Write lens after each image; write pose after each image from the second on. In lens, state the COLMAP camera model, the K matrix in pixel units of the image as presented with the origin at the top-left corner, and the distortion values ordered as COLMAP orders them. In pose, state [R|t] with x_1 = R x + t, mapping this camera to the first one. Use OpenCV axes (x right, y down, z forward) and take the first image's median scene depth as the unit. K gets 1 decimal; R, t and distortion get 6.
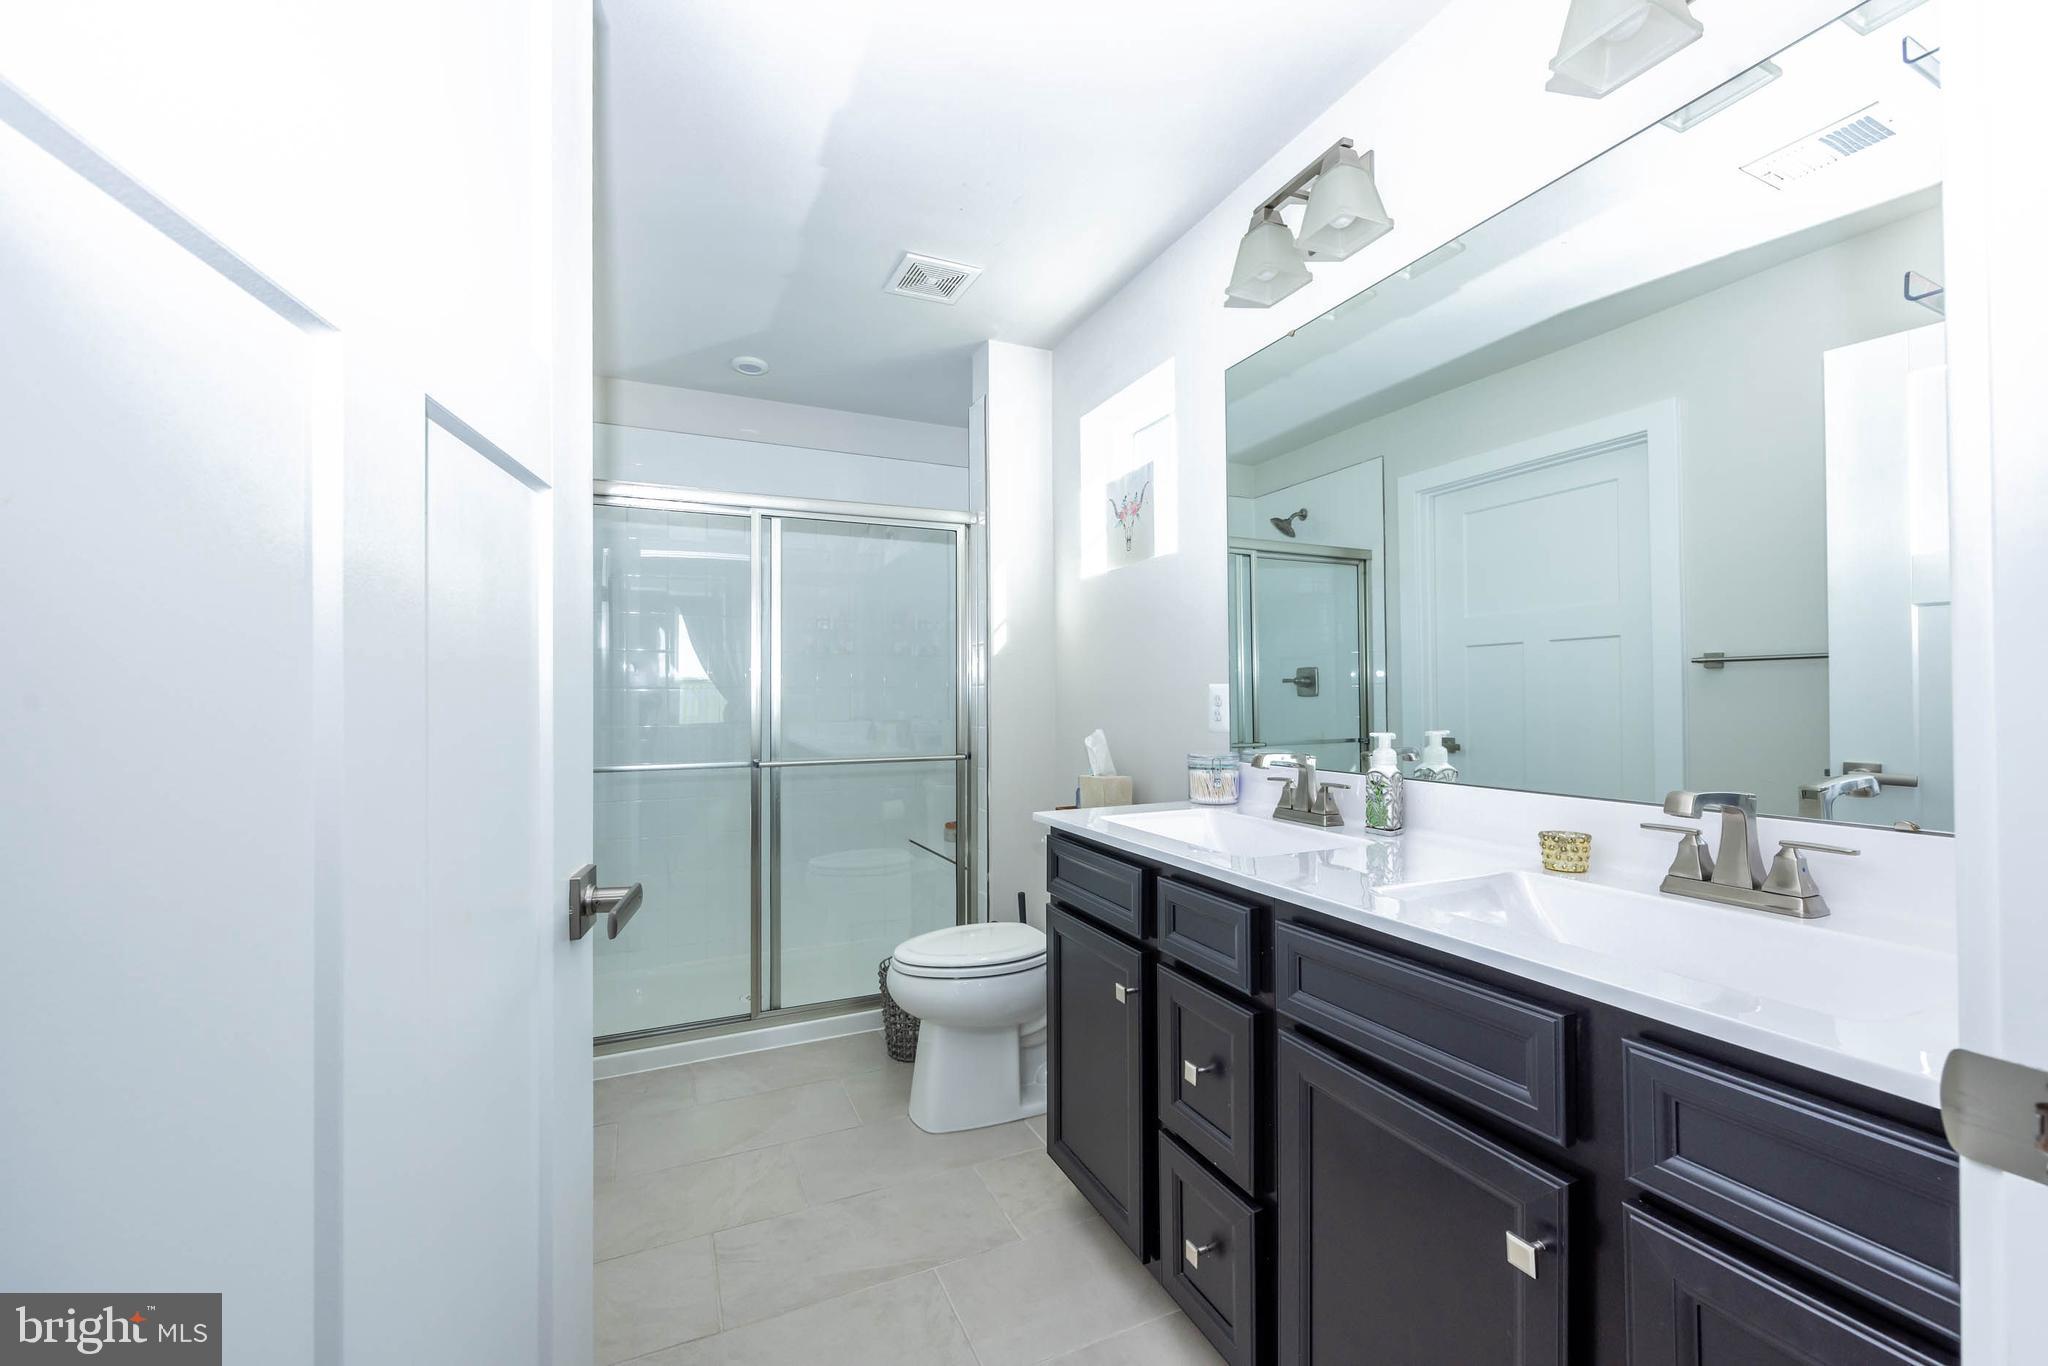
lens RADIAL K [[819.6, 0, 1012.8], [0, 819.6, 686.1], [0, 0, 1]] dist [-0.001044, 0.001252]
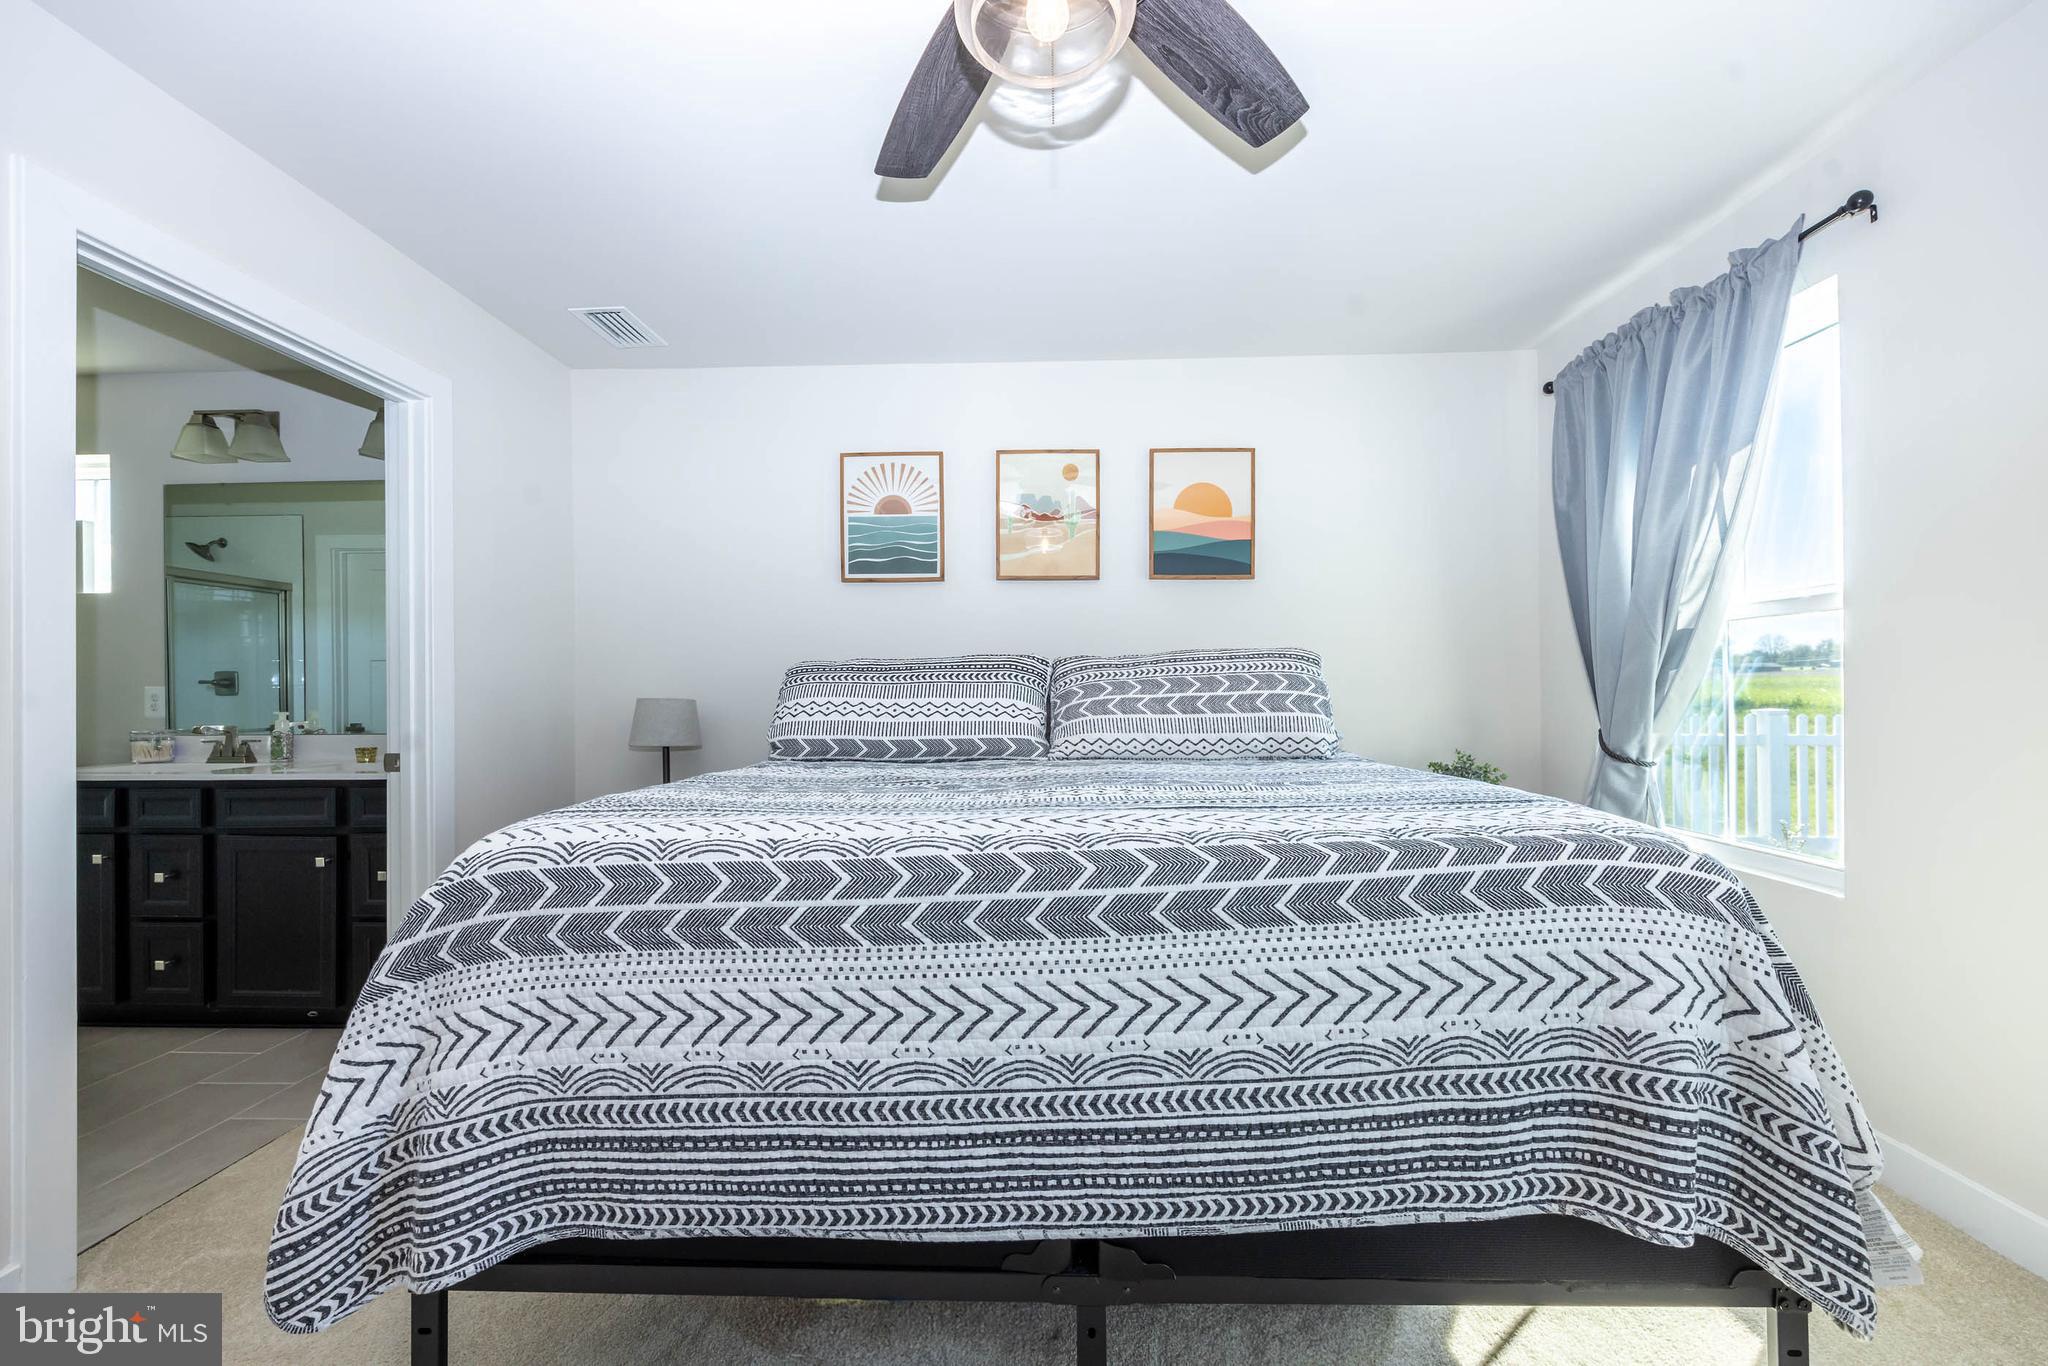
lens RADIAL K [[819.6, 0, 1019.4], [0, 819.6, 685.3], [0, 0, 1]] dist [-0.001044, 0.001252]
pose [[0.435931, 0.004150, 0.899970, -0.353881], [-0.004700, 0.999986, -0.002335, -0.007402], [-0.899968, -0.003212, 0.435945, -0.935823]]
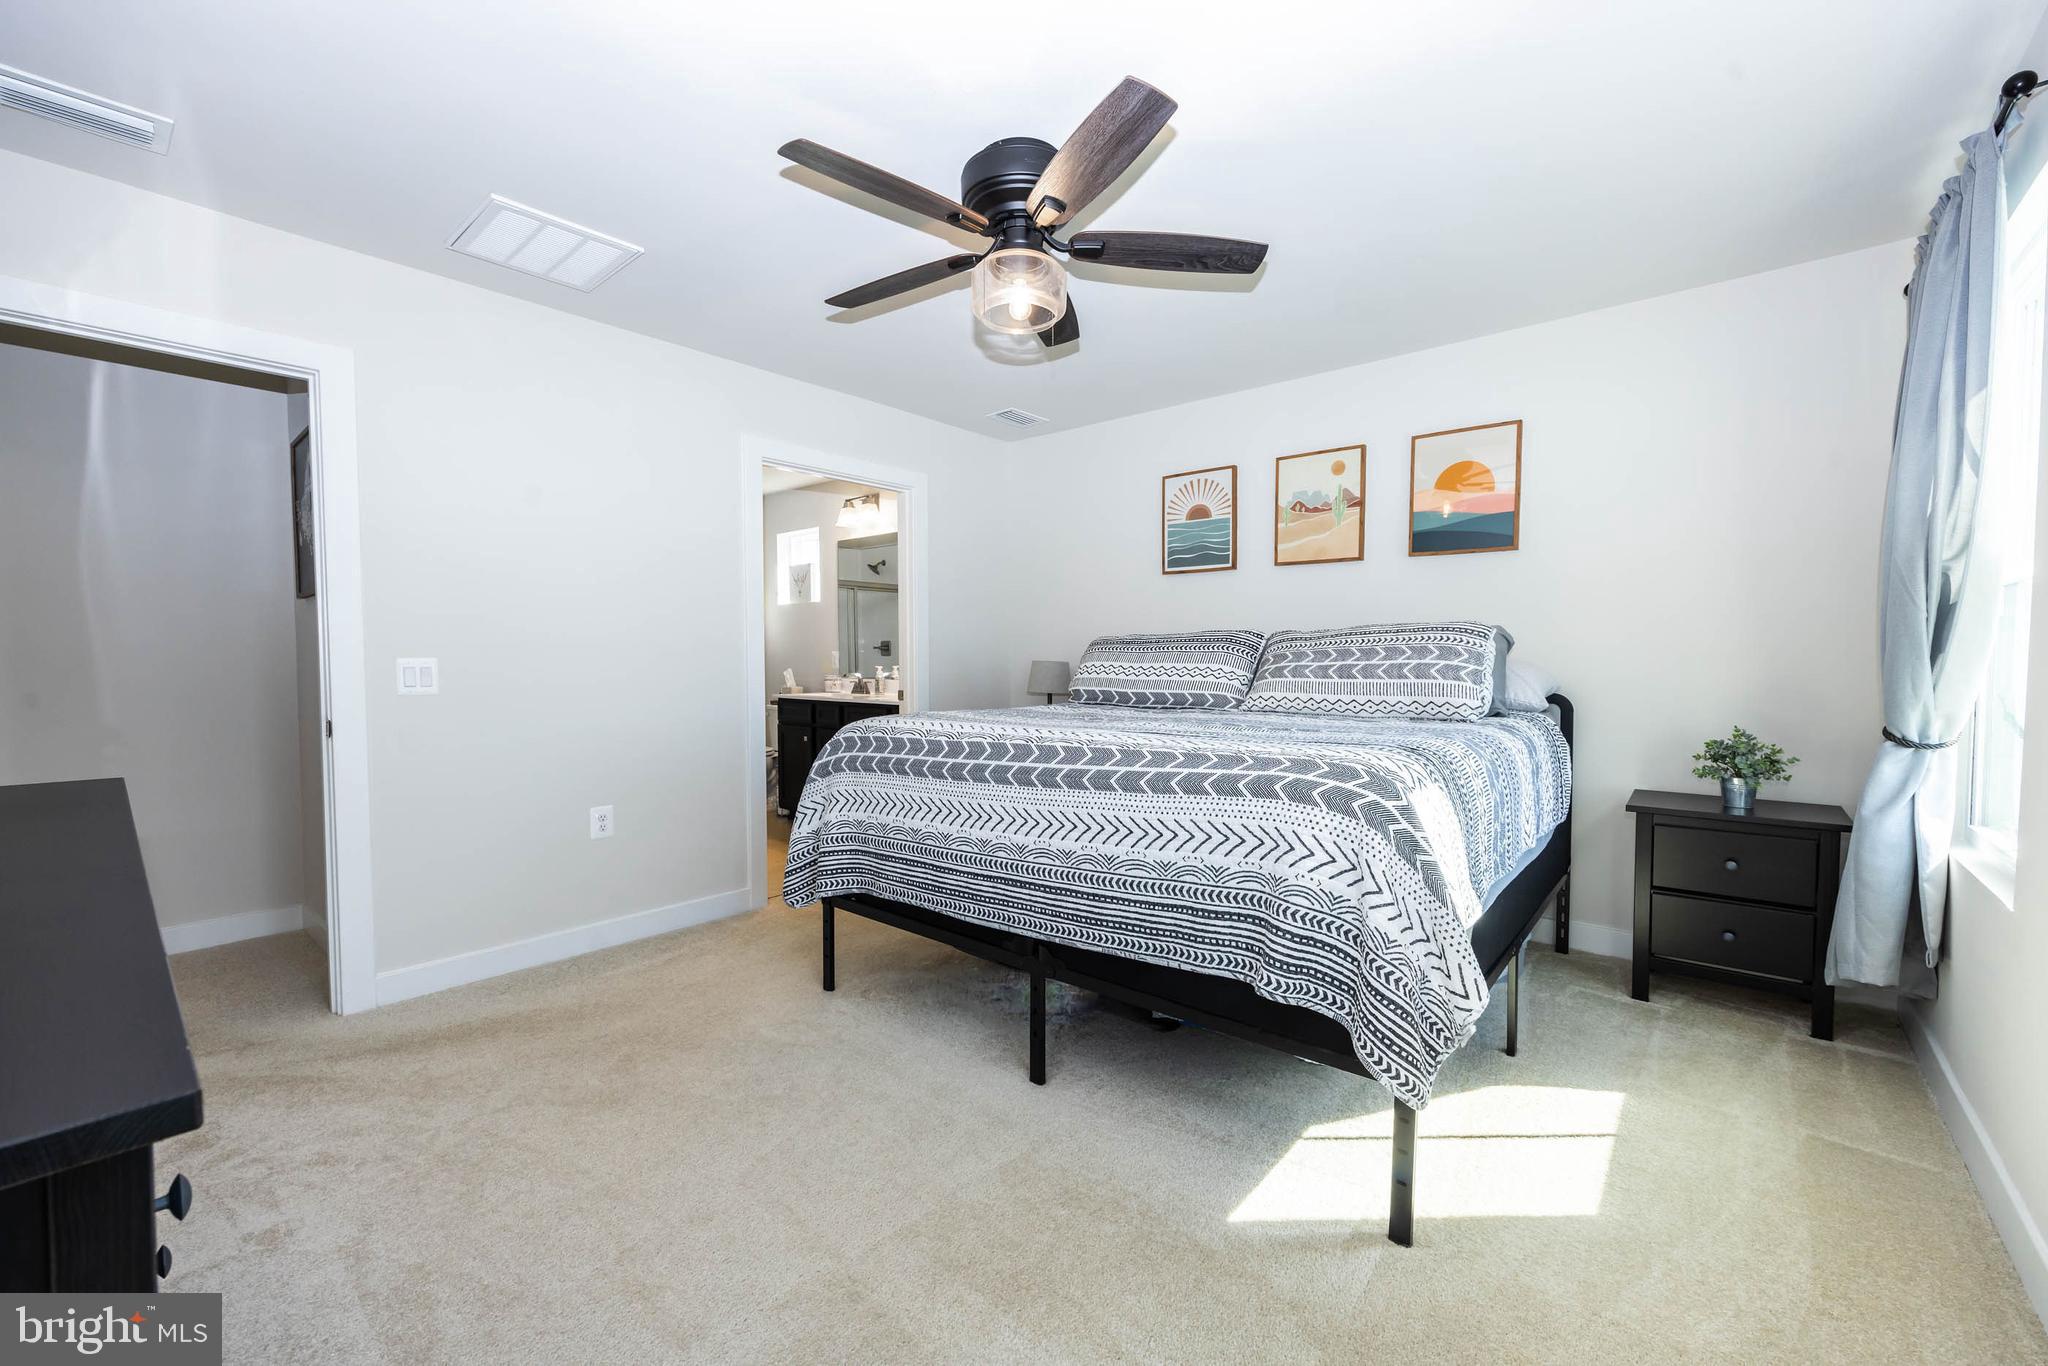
lens RADIAL K [[819.6, 0, 1020.4], [0, 819.6, 676.0], [0, 0, 1]] dist [-0.001044, 0.001252]
pose [[0.903828, -0.011797, 0.427734, -0.319554], [-0.004518, 0.999301, 0.037110, -0.021746], [-0.427873, -0.035473, 0.903142, -1.531020]]
